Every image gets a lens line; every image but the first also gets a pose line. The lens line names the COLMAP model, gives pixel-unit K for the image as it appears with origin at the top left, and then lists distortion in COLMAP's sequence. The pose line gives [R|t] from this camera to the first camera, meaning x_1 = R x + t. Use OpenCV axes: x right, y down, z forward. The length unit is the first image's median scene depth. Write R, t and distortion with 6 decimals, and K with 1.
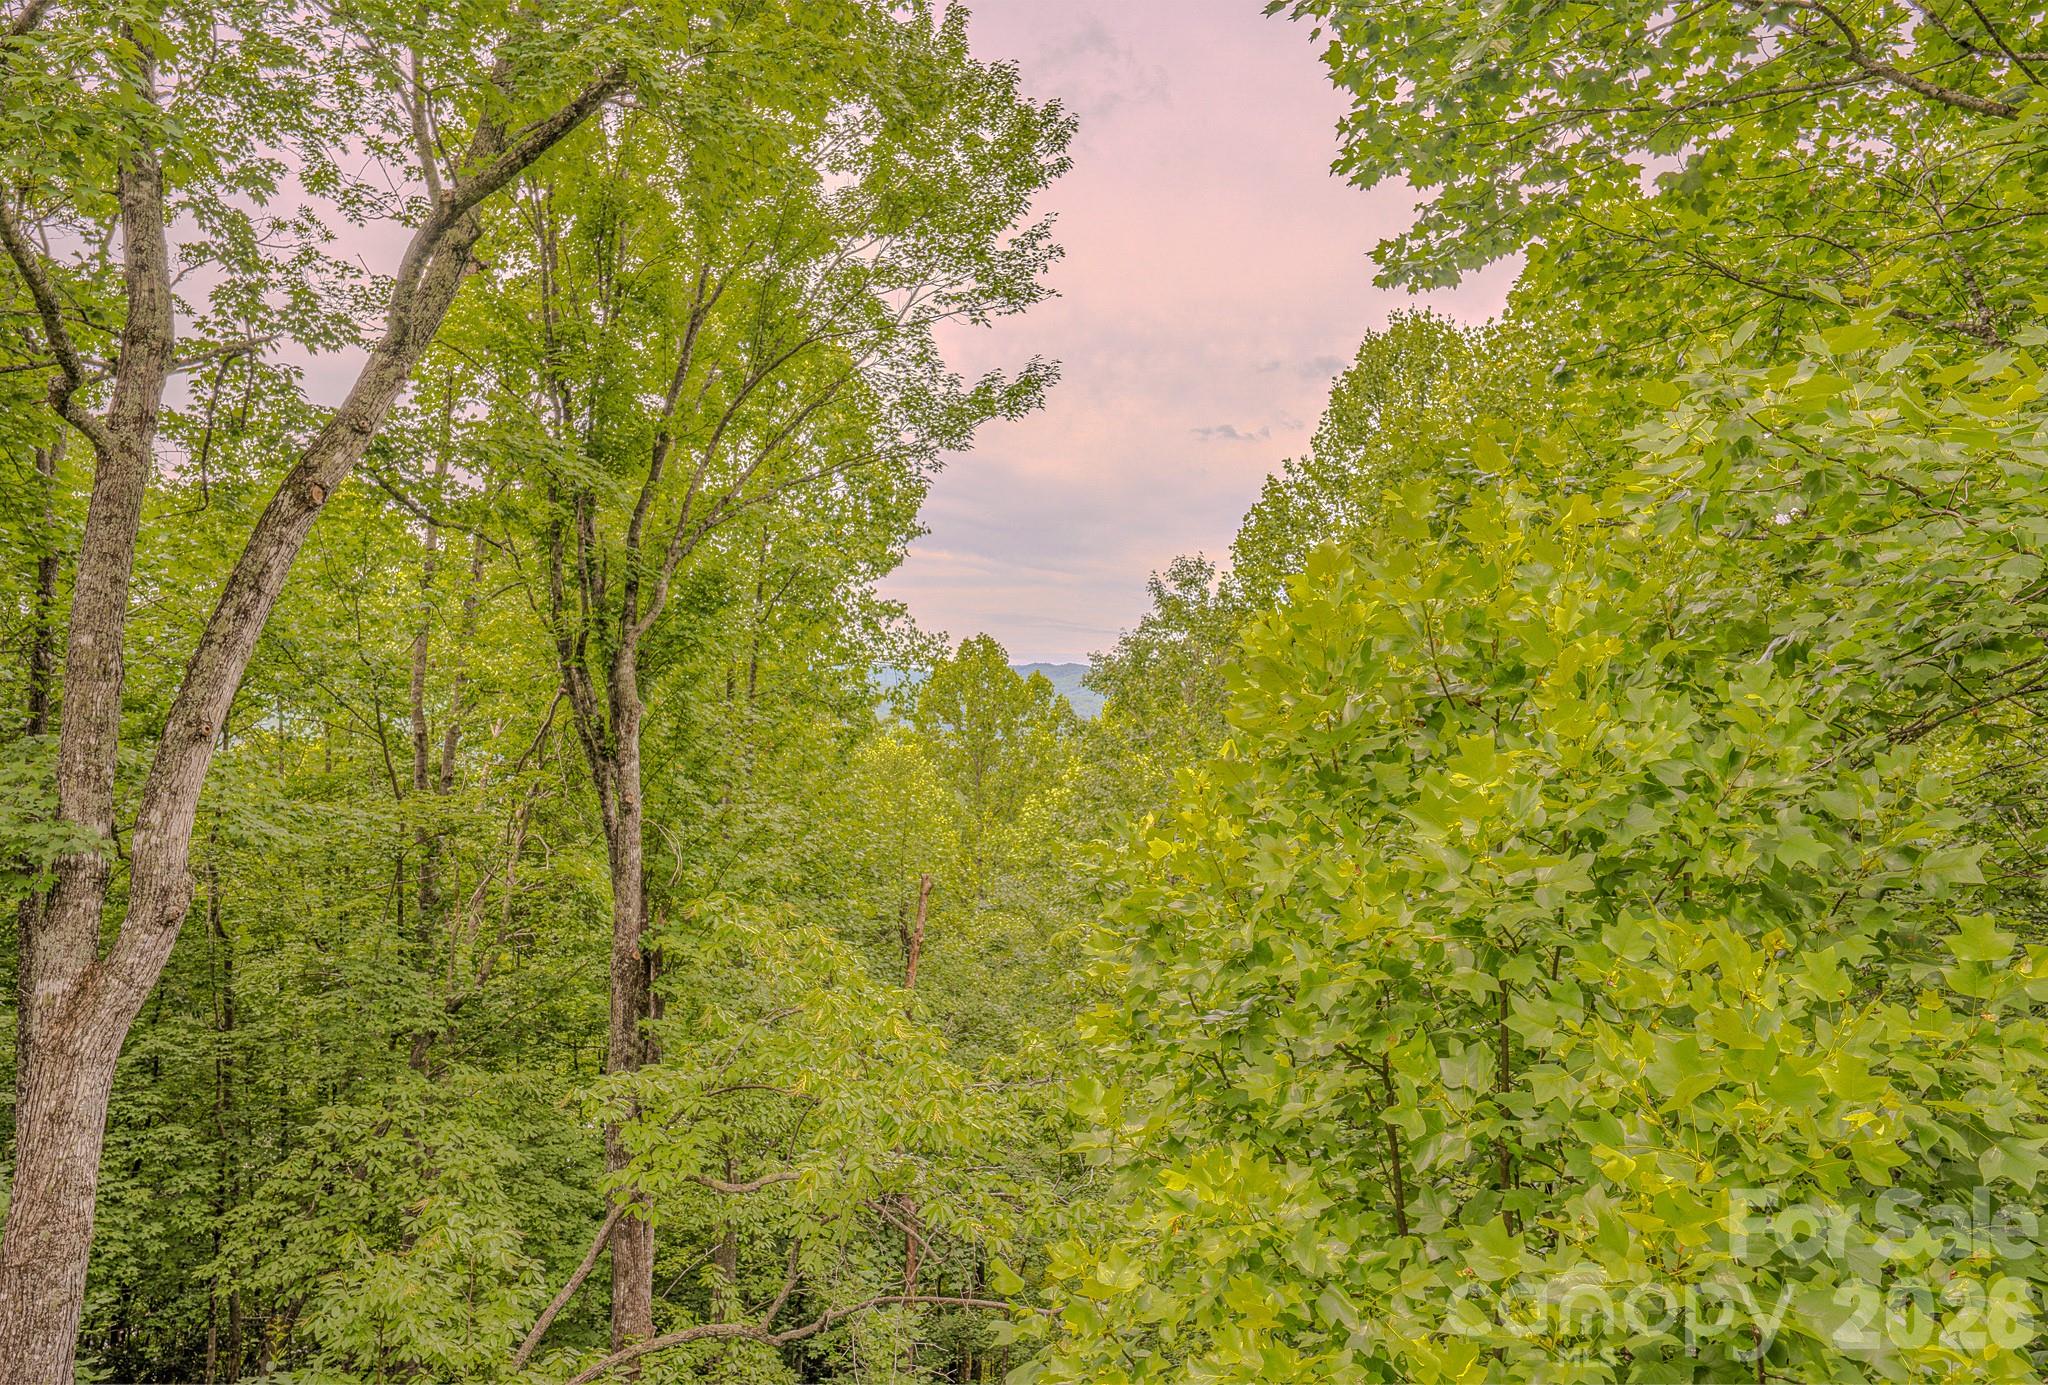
lens RADIAL K [[1325.6, 0, 1030.2], [0, 1325.6, 689.7], [0, 0, 1]] dist [-0.007690, -0.000538]
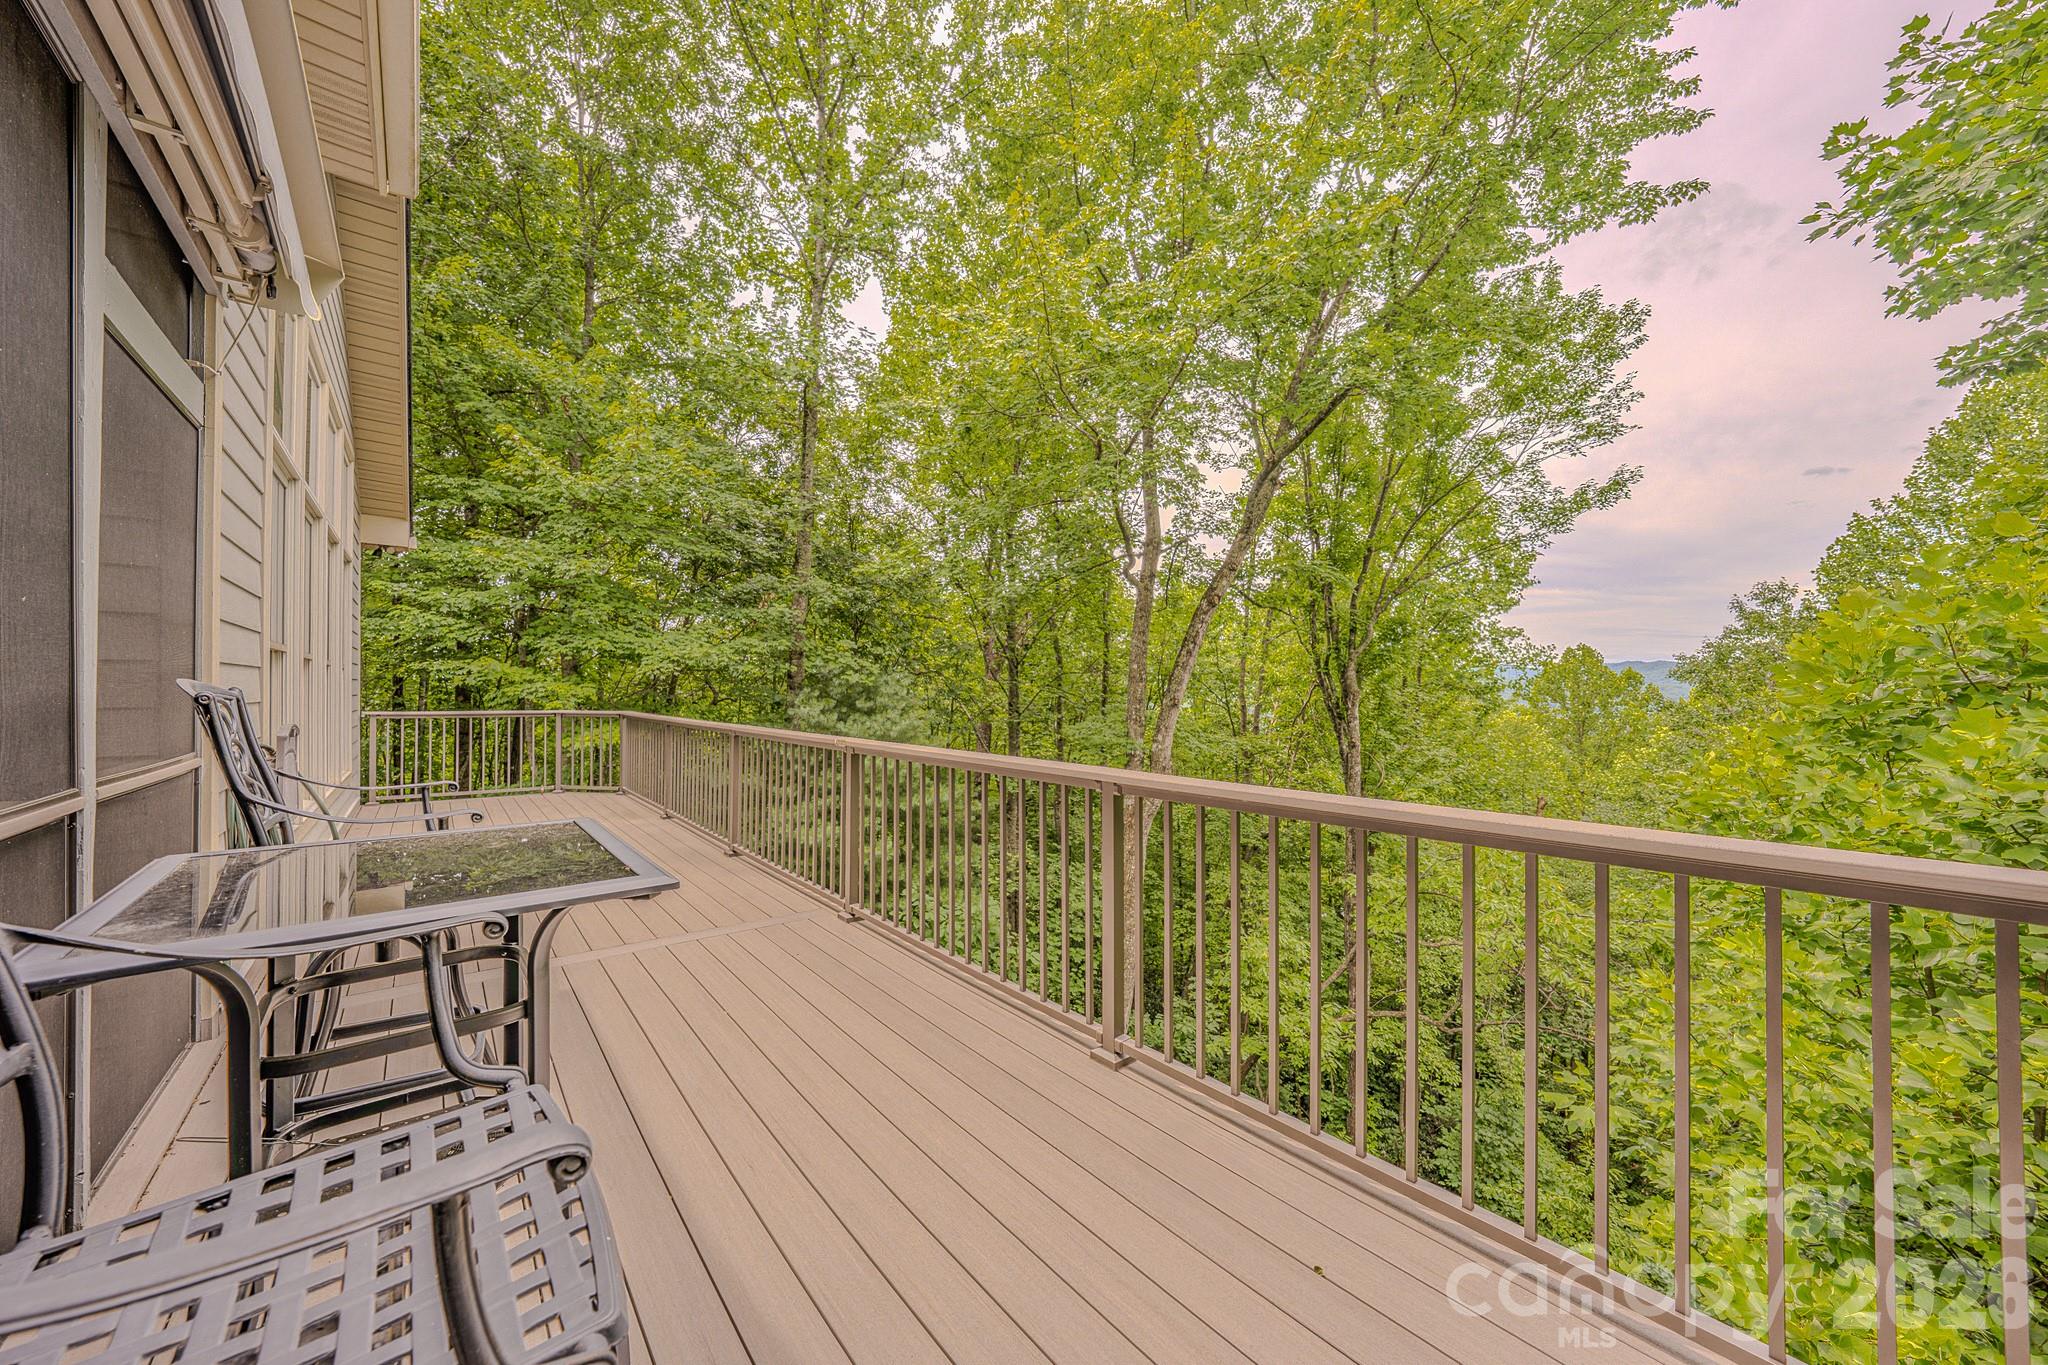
lens RADIAL K [[717.6, 0, 1009.3], [0, 717.6, 676.6], [0, 0, 1]] dist [-0.020917, 0.003452]
pose [[0.755552, -0.016239, -0.654887, -0.000209], [0.010041, 0.999862, -0.013209, -0.001027], [0.655012, 0.003405, 0.755611, -0.103093]]
